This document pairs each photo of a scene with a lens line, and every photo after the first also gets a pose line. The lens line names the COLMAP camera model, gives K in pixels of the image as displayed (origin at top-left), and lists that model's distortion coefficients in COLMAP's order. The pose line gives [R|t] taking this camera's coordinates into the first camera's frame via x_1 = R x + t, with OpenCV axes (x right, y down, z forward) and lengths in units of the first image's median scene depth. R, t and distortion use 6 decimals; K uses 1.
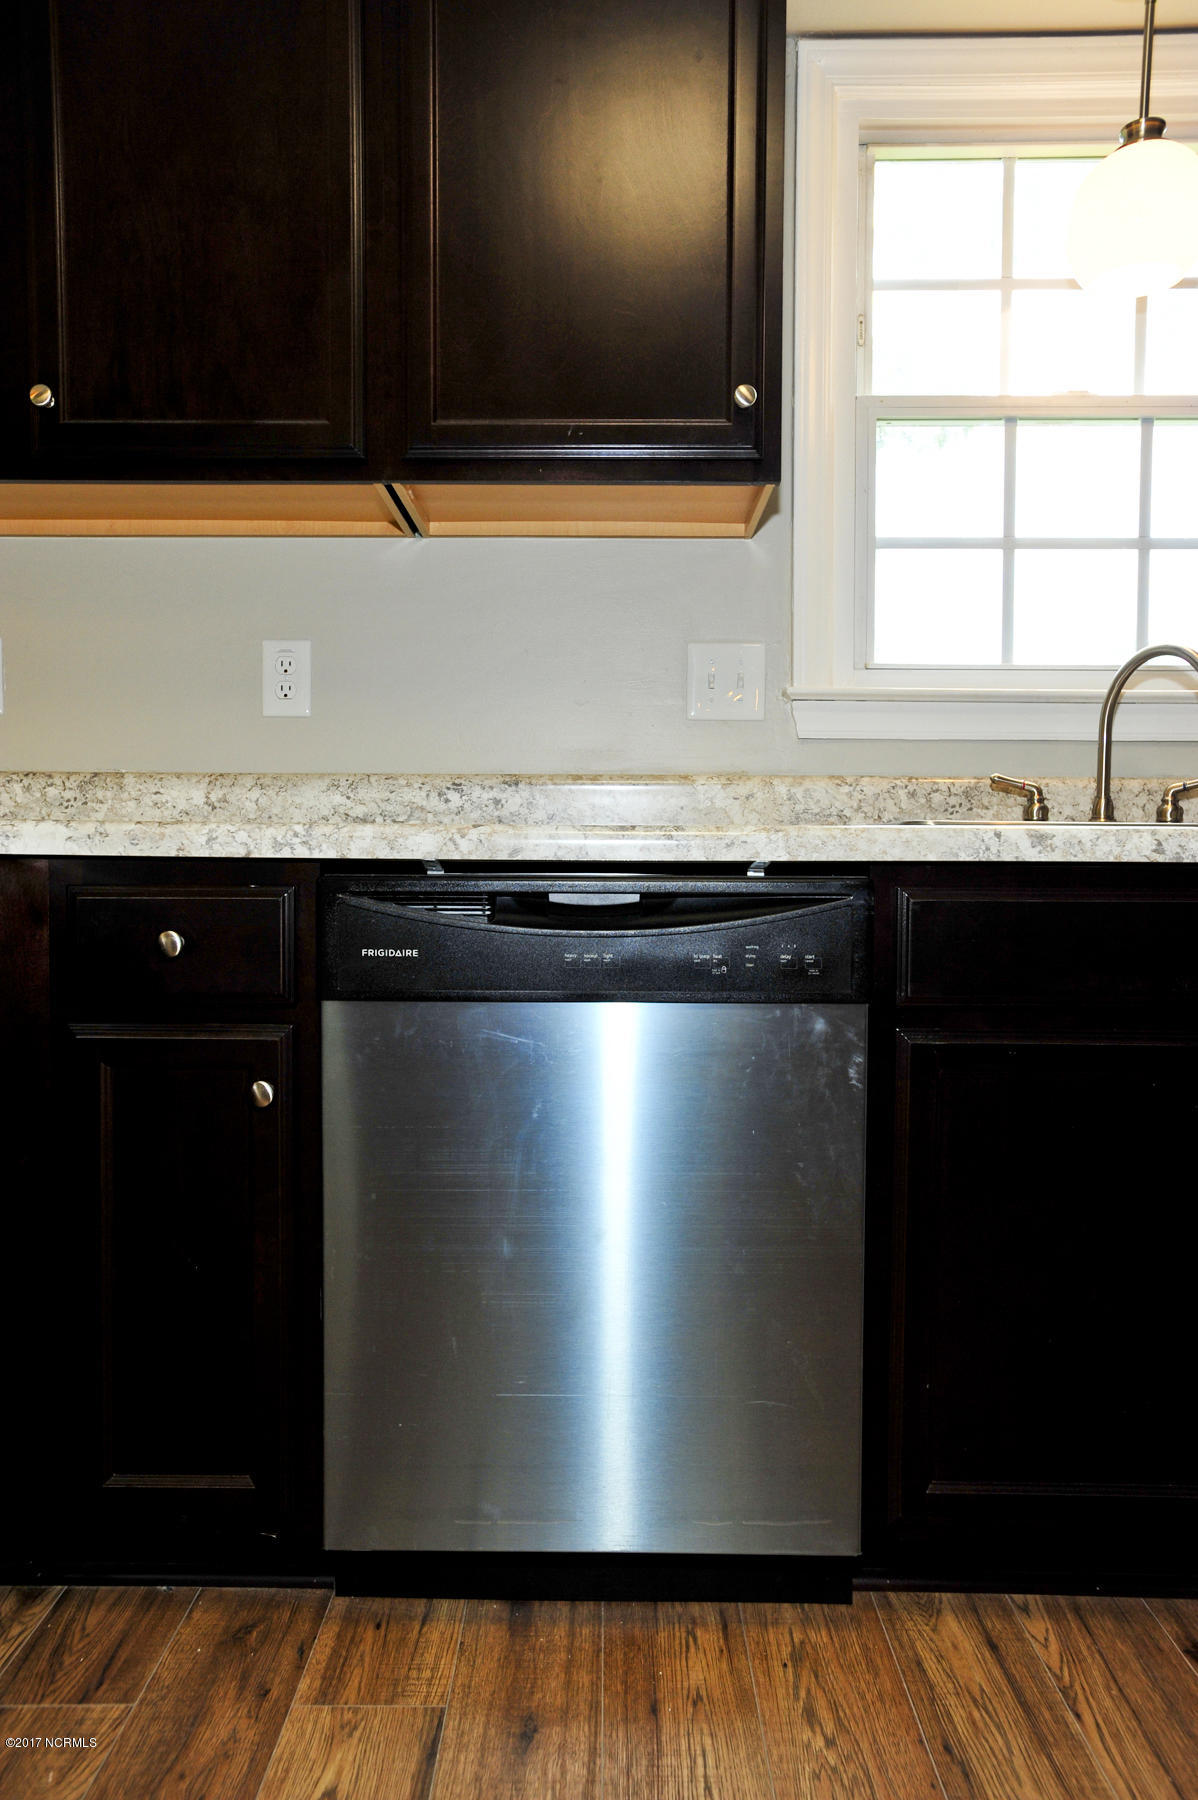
lens RADIAL K [[1223.4, 0, 608.7], [0, 1223.4, 902.4], [0, 0, 1]] dist [-0.017660, 0.027798]
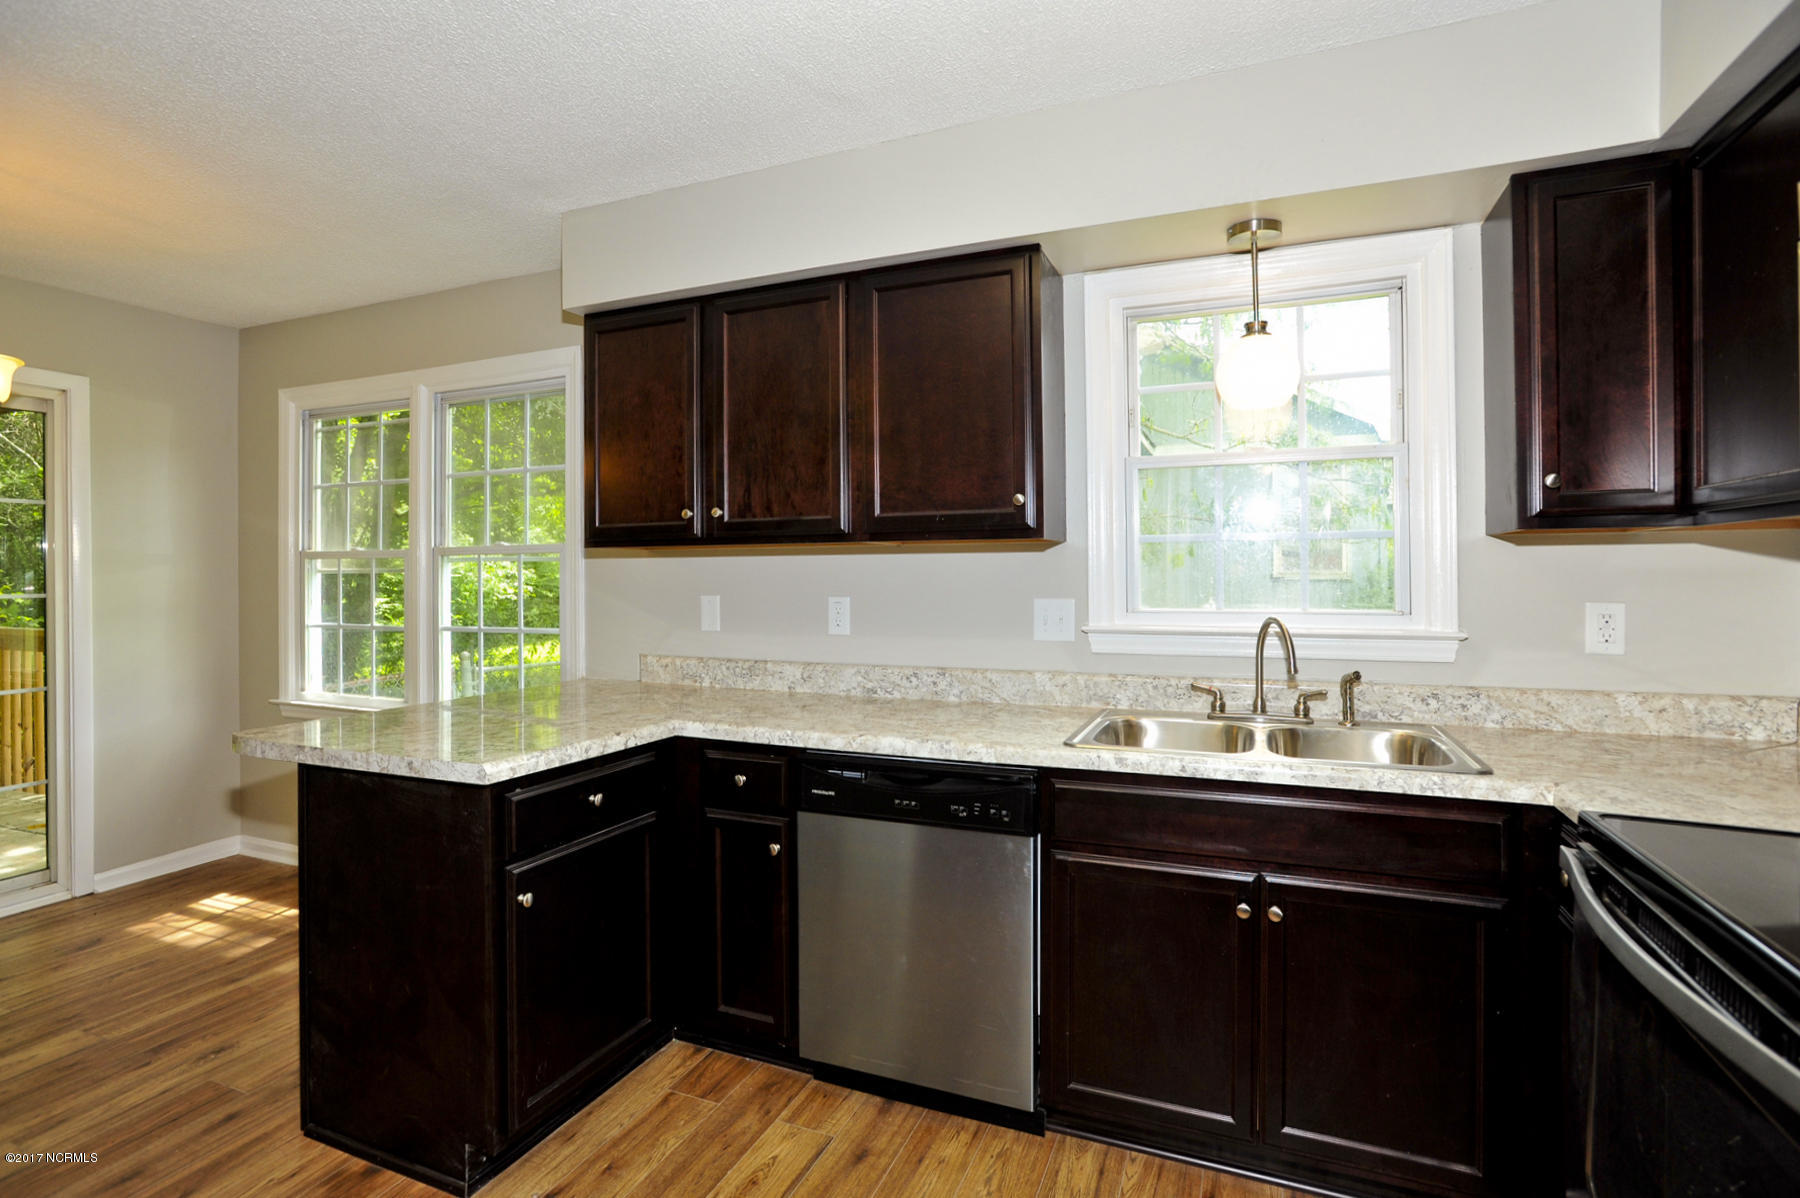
lens RADIAL K [[864.7, 0, 902.4], [0, 864.7, 563.1], [0, 0, 1]] dist [-0.049470, 0.013662]
pose [[0.924921, -0.016346, -0.379807, 0.538718], [-0.002288, 0.998818, -0.048557, -0.289516], [0.380152, 0.045780, 0.923790, -0.399307]]
